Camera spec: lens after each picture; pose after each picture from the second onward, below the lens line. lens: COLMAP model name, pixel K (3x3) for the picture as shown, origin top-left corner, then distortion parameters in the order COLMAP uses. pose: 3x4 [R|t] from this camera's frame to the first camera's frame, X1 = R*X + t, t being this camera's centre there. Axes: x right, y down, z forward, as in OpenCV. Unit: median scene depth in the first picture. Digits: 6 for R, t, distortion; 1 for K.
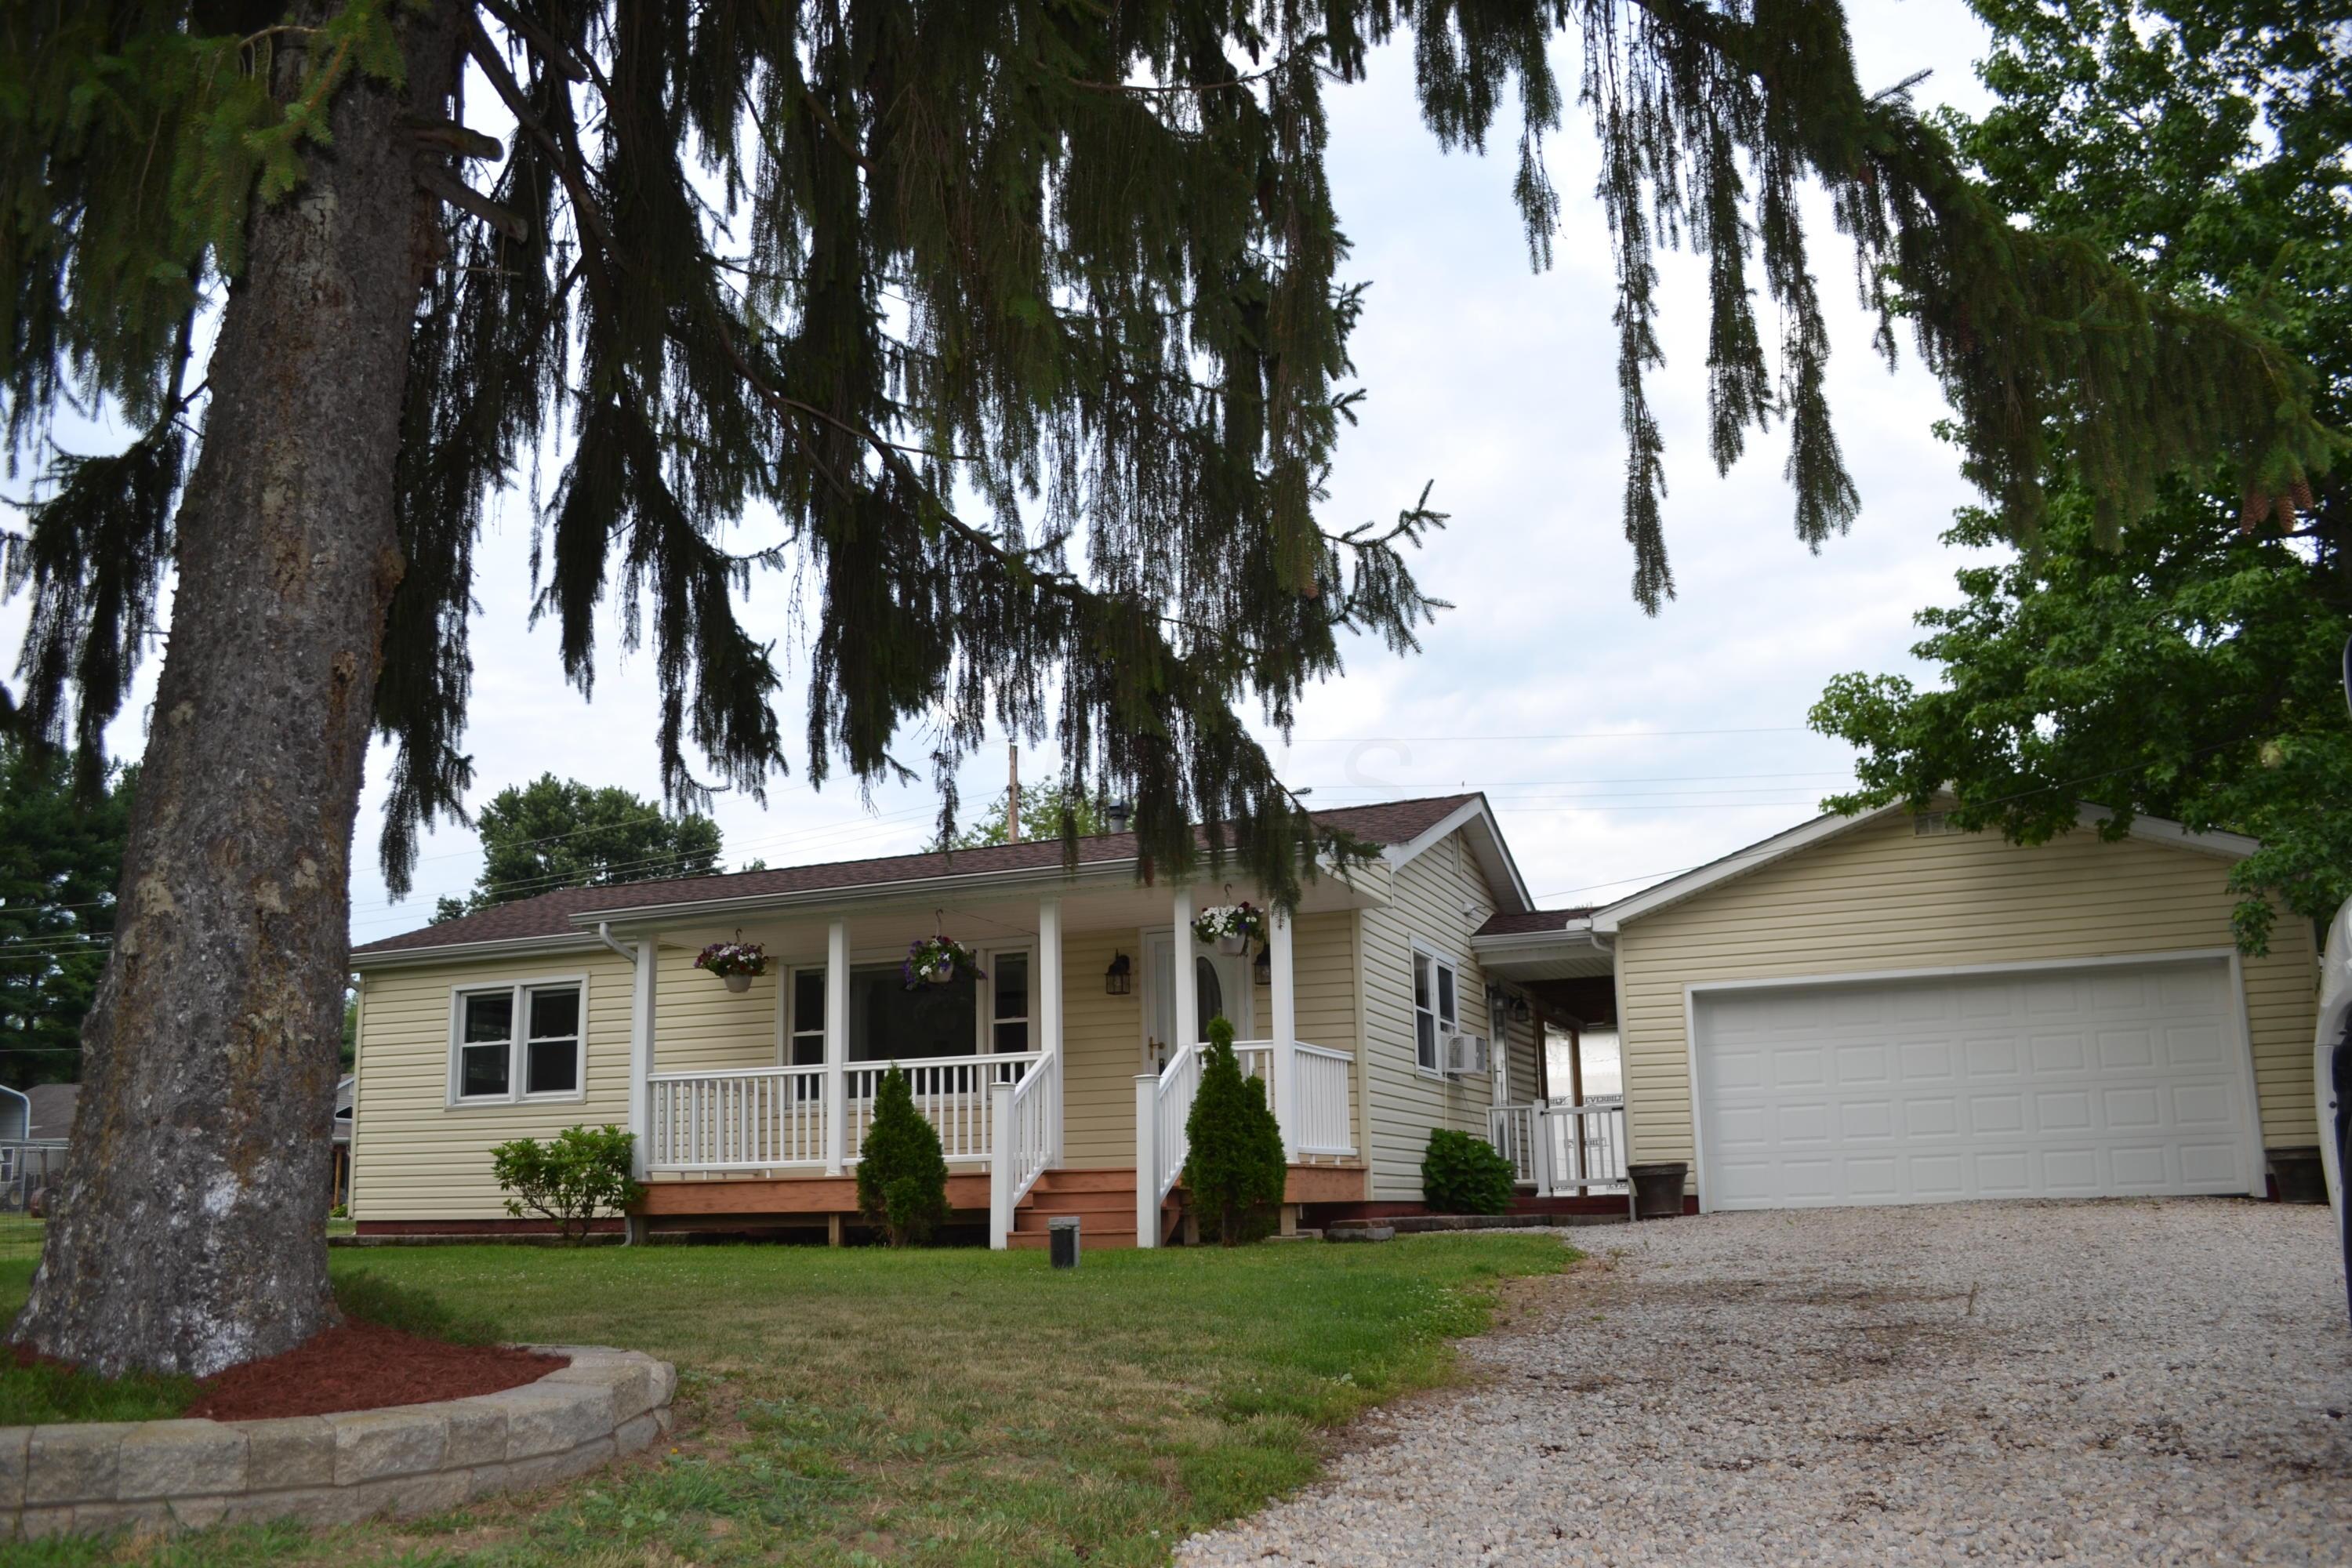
lens RADIAL K [[1879.8, 0, 1169.1], [0, 1879.8, 816.3], [0, 0, 1]] dist [-0.070115, -0.000831]
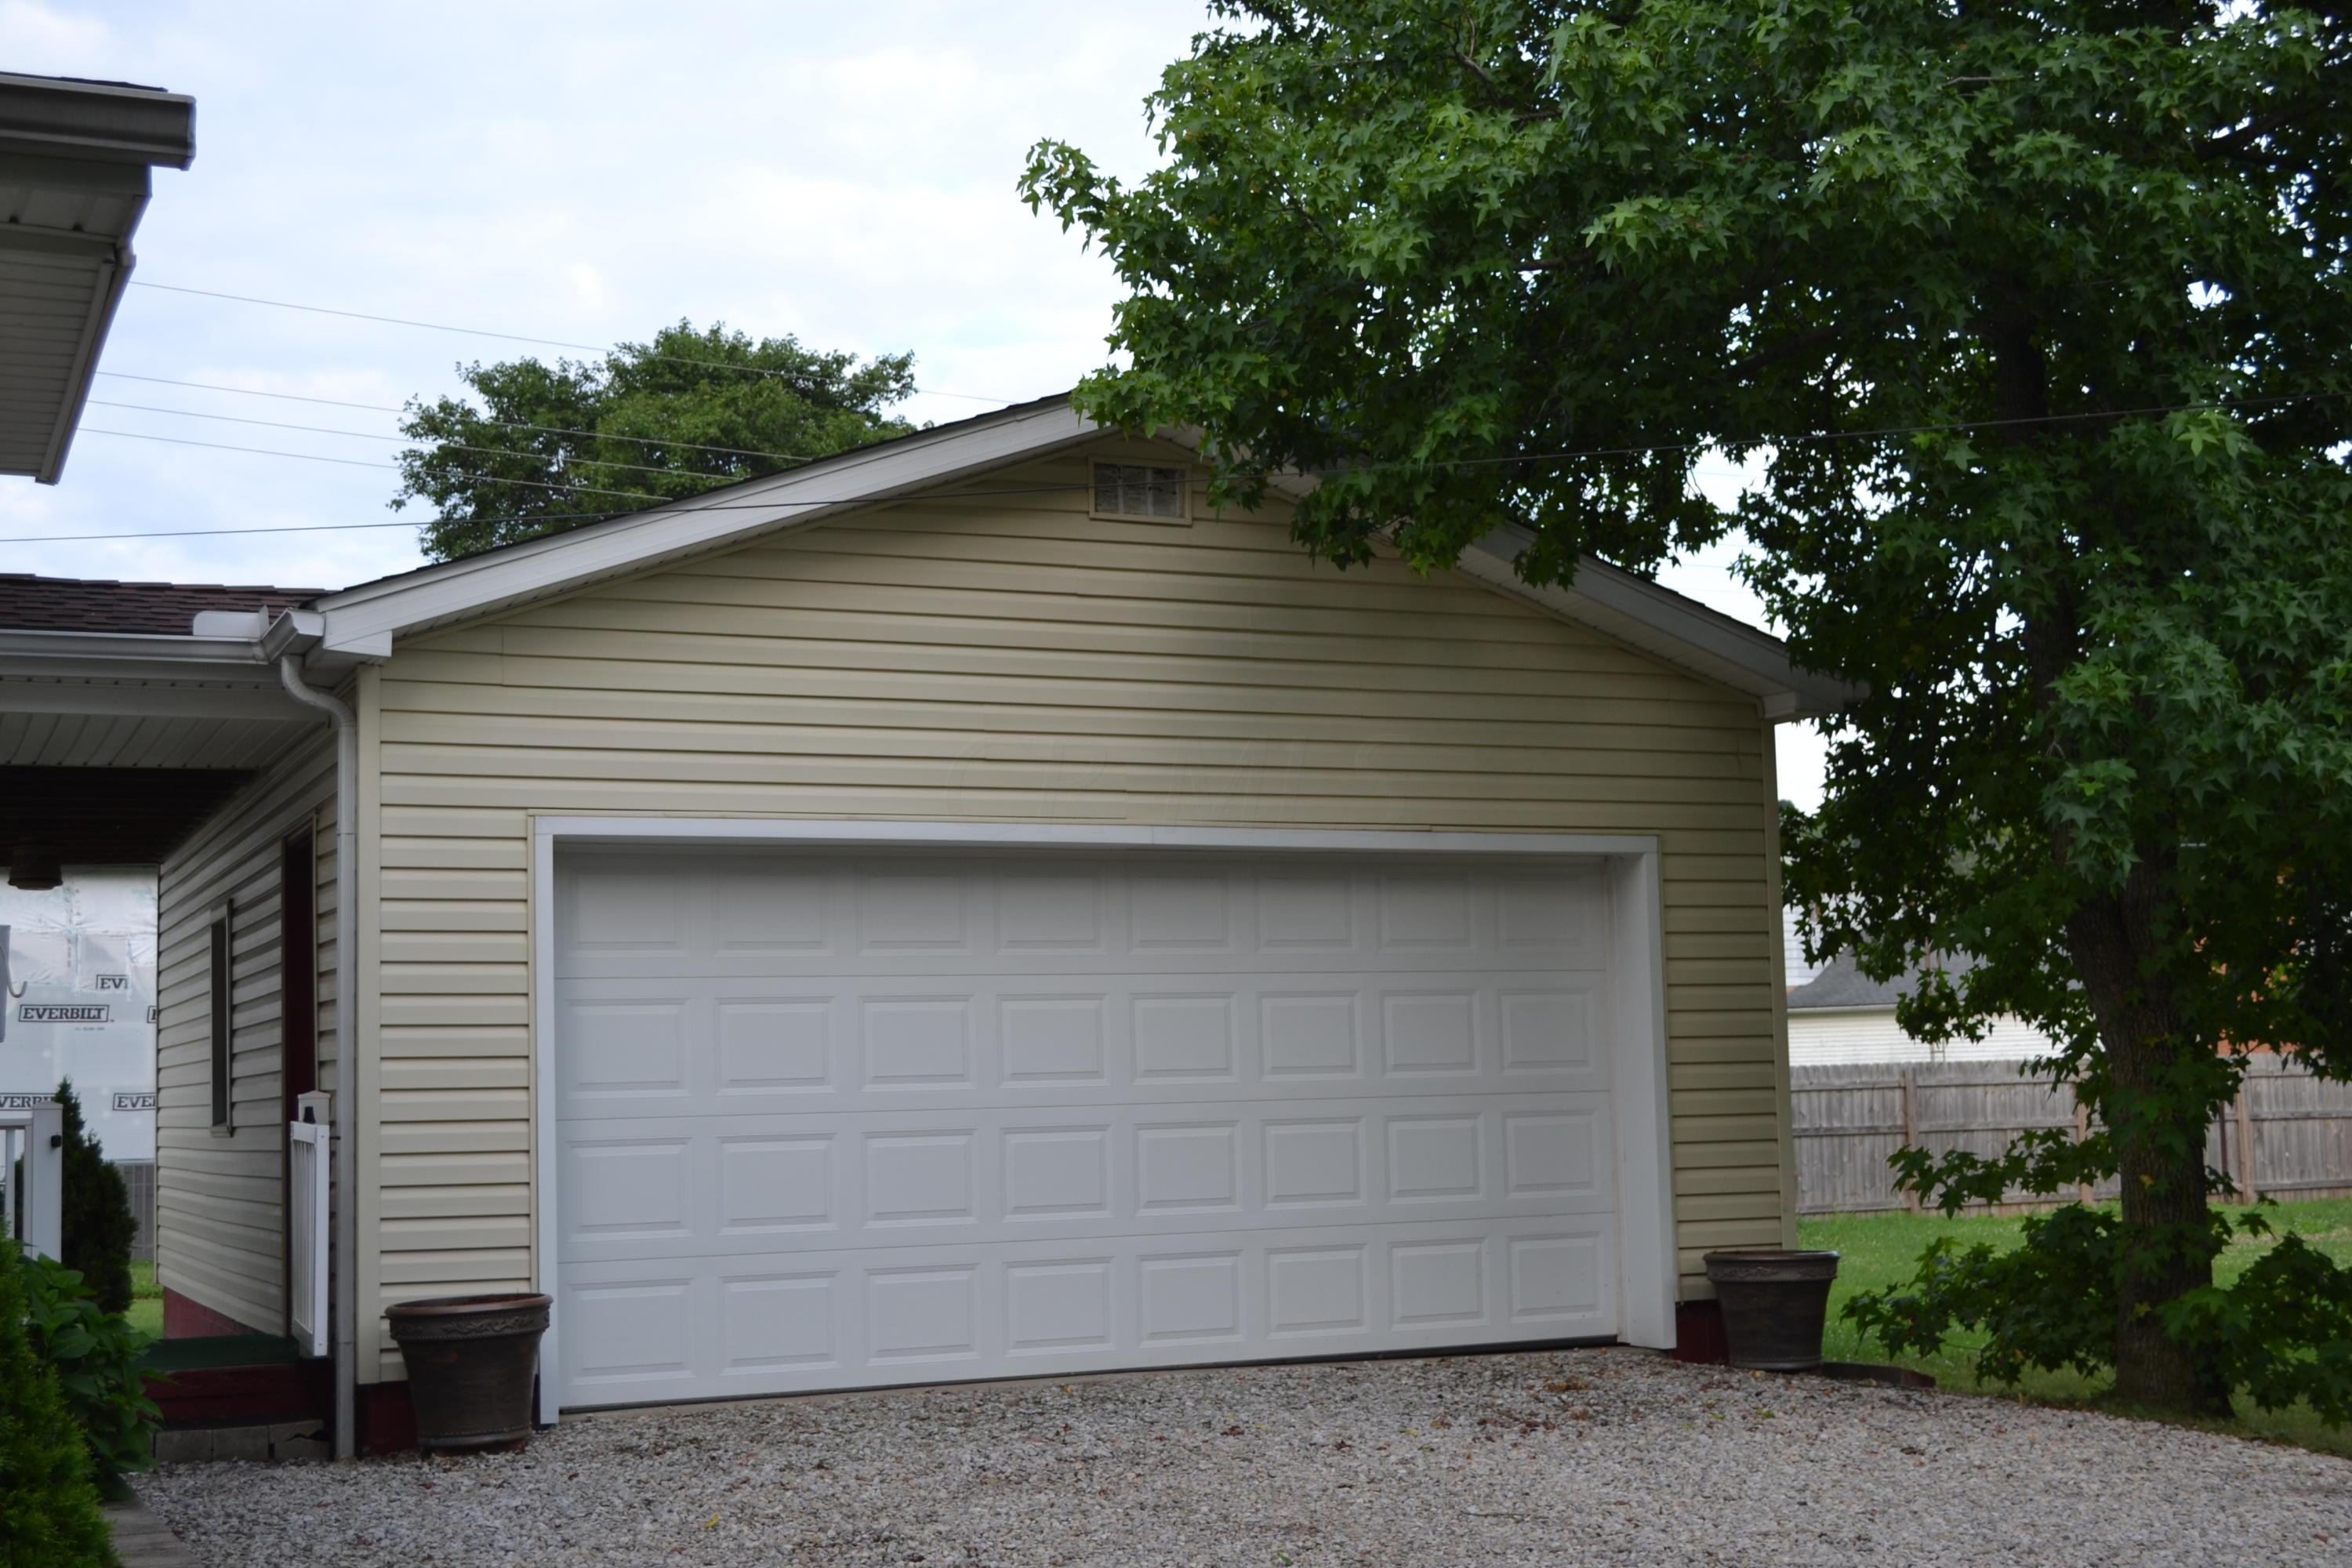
lens RADIAL K [[2996.6, 0, 1176.0], [0, 2996.6, 784.0], [0, 0, 1]] dist [0.002921, 0.011418]
pose [[0.671094, 0.080414, 0.736999, -0.087462], [-0.138307, 0.990228, 0.017896, 0.057439], [-0.728358, -0.113942, 0.675657, 0.523232]]
